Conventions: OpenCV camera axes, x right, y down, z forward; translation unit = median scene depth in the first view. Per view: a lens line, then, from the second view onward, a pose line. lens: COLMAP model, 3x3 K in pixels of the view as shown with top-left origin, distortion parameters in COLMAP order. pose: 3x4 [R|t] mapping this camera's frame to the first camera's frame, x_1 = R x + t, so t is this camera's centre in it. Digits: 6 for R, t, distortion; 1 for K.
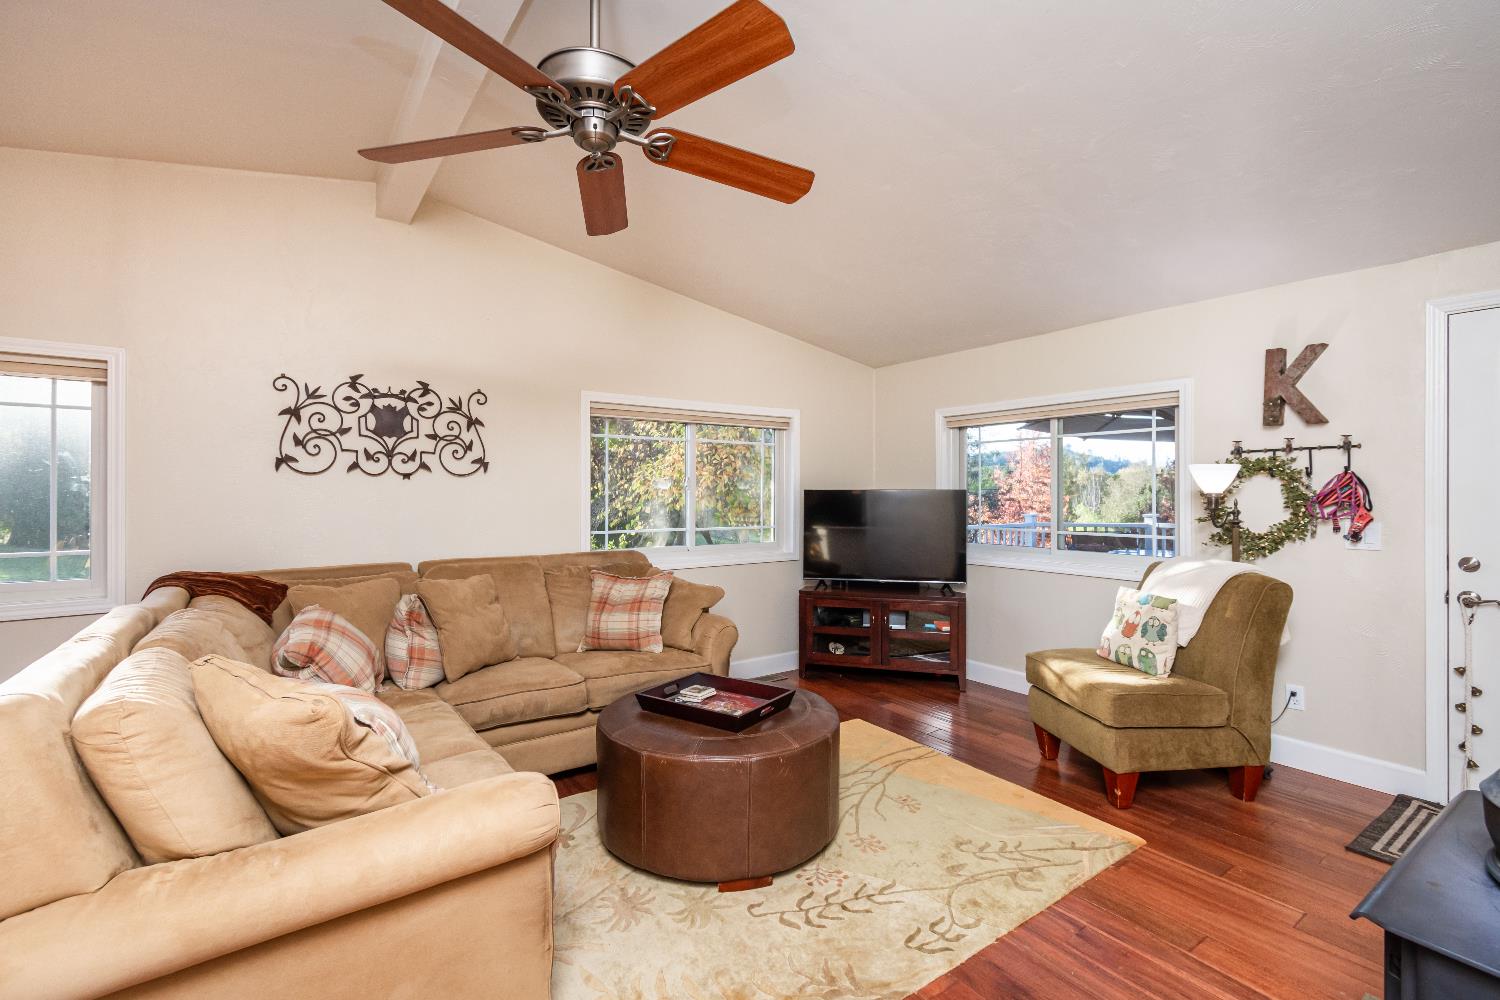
lens RADIAL K [[667.3, 0, 751.7], [0, 667.3, 491.0], [0, 0, 1]] dist [0.001703, -0.000392]
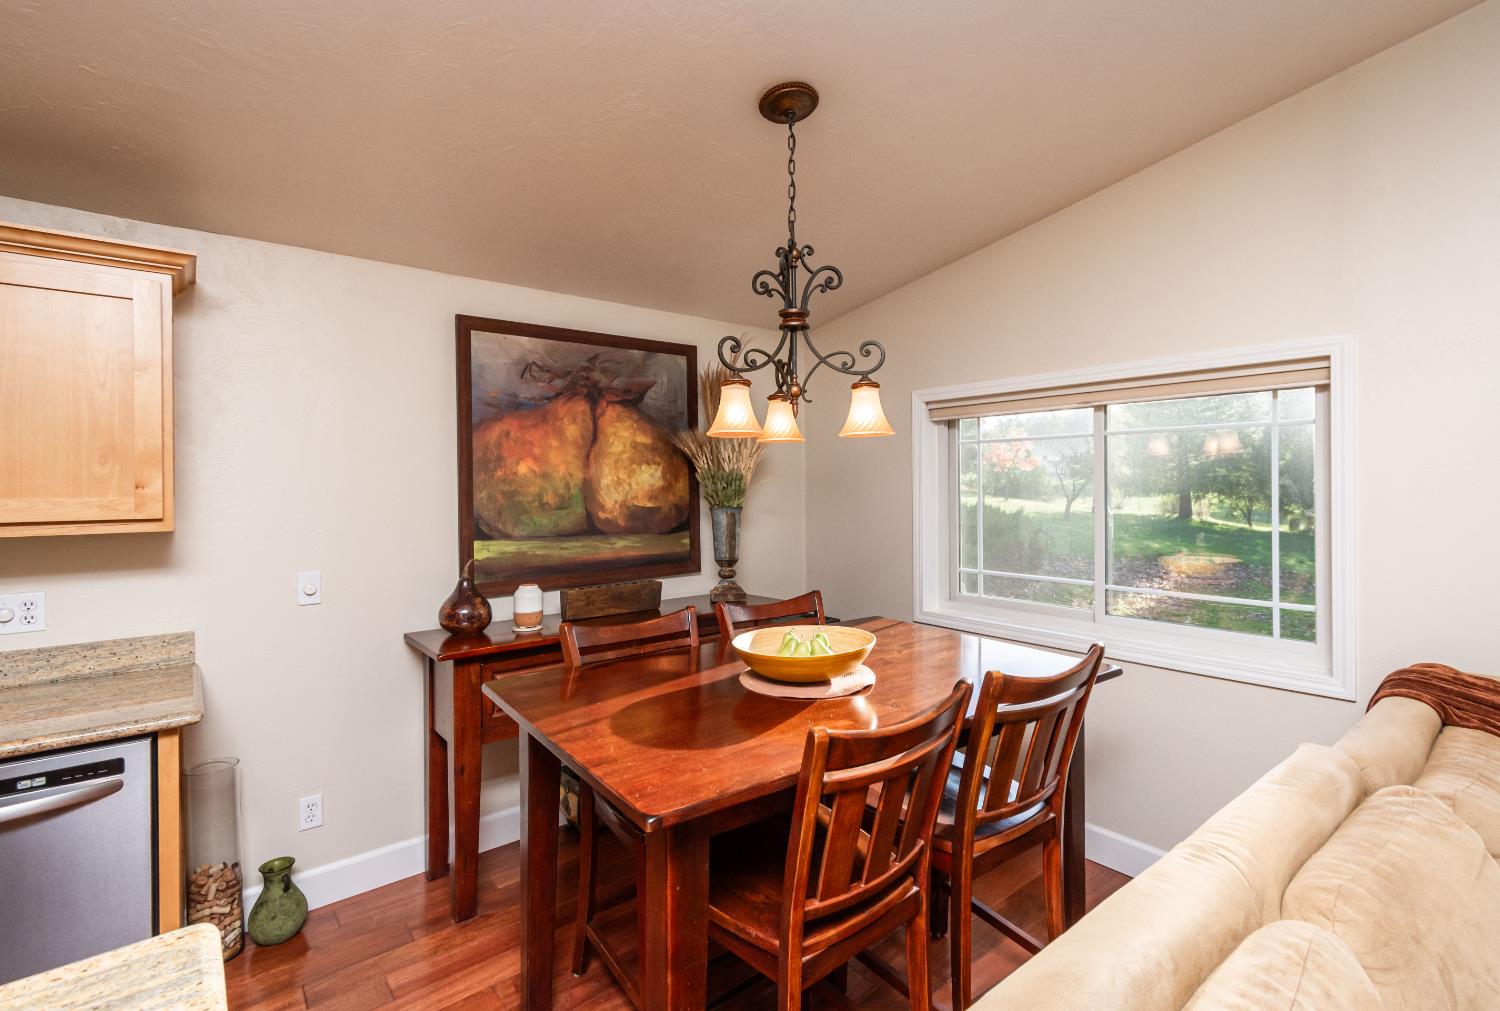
lens RADIAL K [[705.1, 0, 788.3], [0, 705.1, 484.6], [0, 0, 1]] dist [0.001702, 0.000056]
pose [[0.086570, -0.000573, -0.996246, -0.202657], [0.009676, 0.999953, 0.000266, -0.048866], [0.996199, -0.009663, 0.086572, 0.283022]]
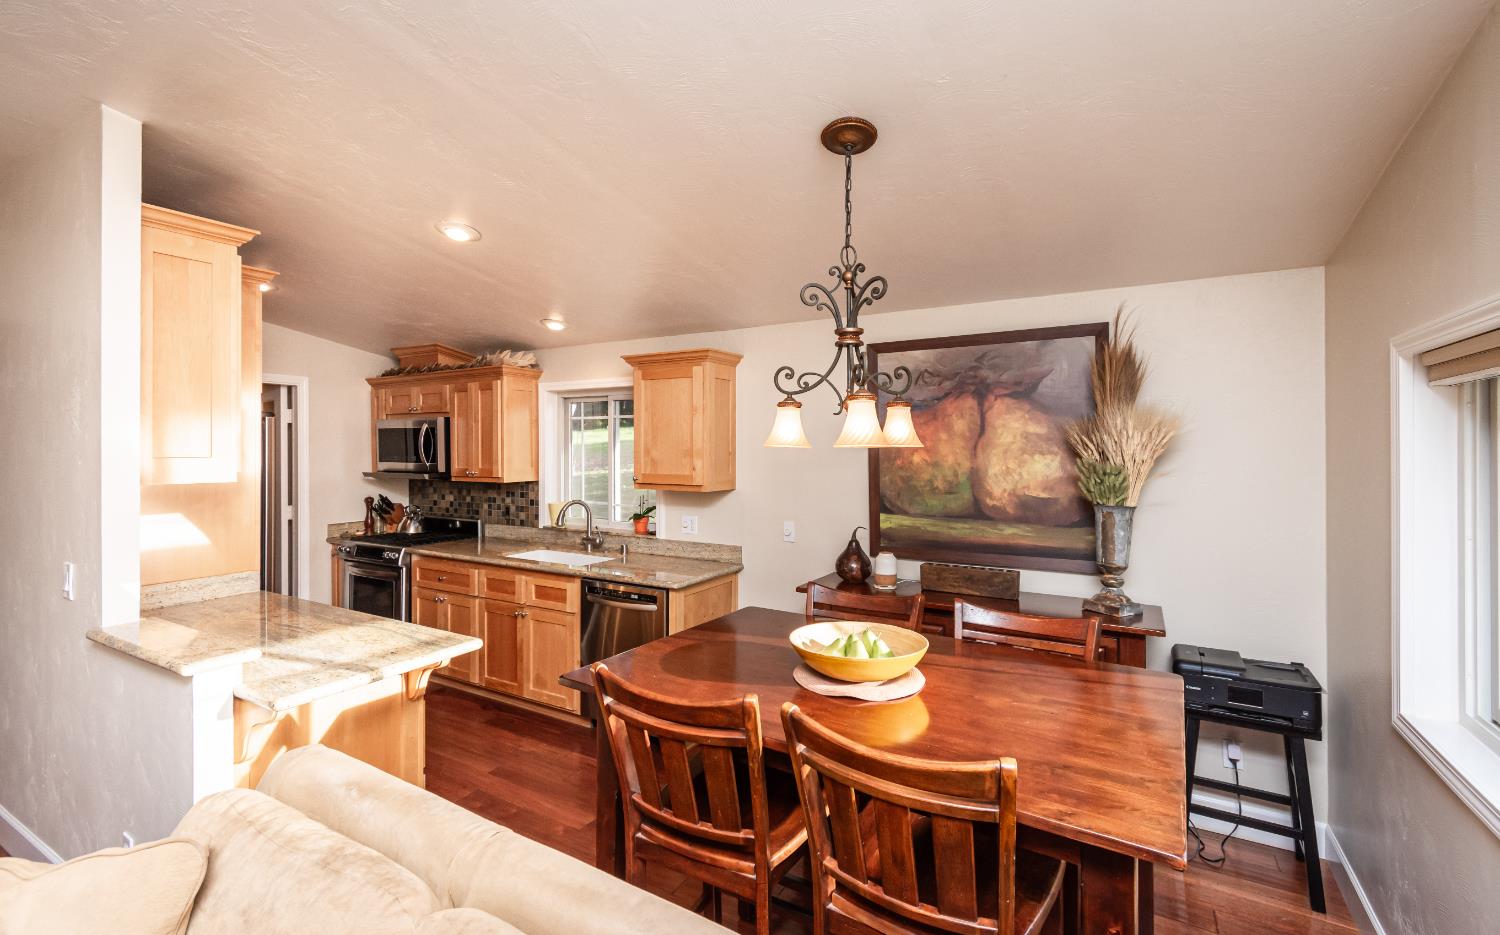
lens RADIAL K [[653.7, 0, 752.9], [0, 653.7, 447.9], [0, 0, 1]] dist [0.001928, 0.000204]
pose [[-0.911055, -0.001457, -0.412281, -0.471201], [-0.001255, 0.999999, -0.000761, -0.087216], [0.412282, -0.000176, -0.911056, 0.840611]]
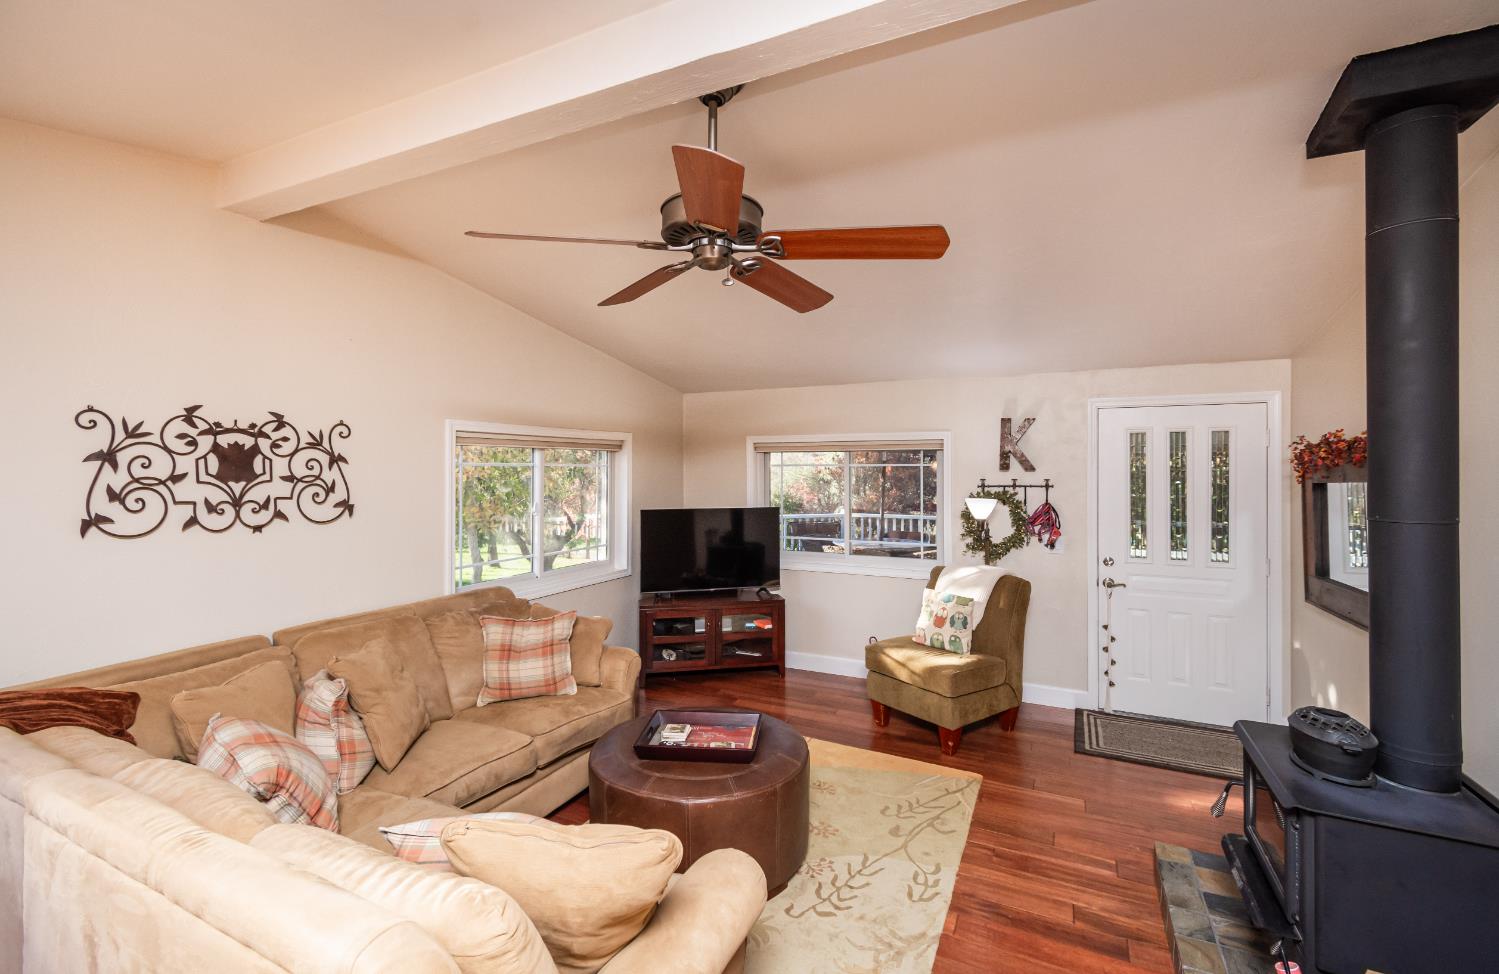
lens RADIAL K [[648.0, 0, 746.9], [0, 648.0, 466.3], [0, 0, 1]] dist [0.001042, -0.000239]
pose [[0.880076, -0.000410, 0.474832, -0.379329], [0.001126, 0.999999, -0.001223, -0.100440], [-0.474831, 0.001611, 0.880076, 0.015932]]
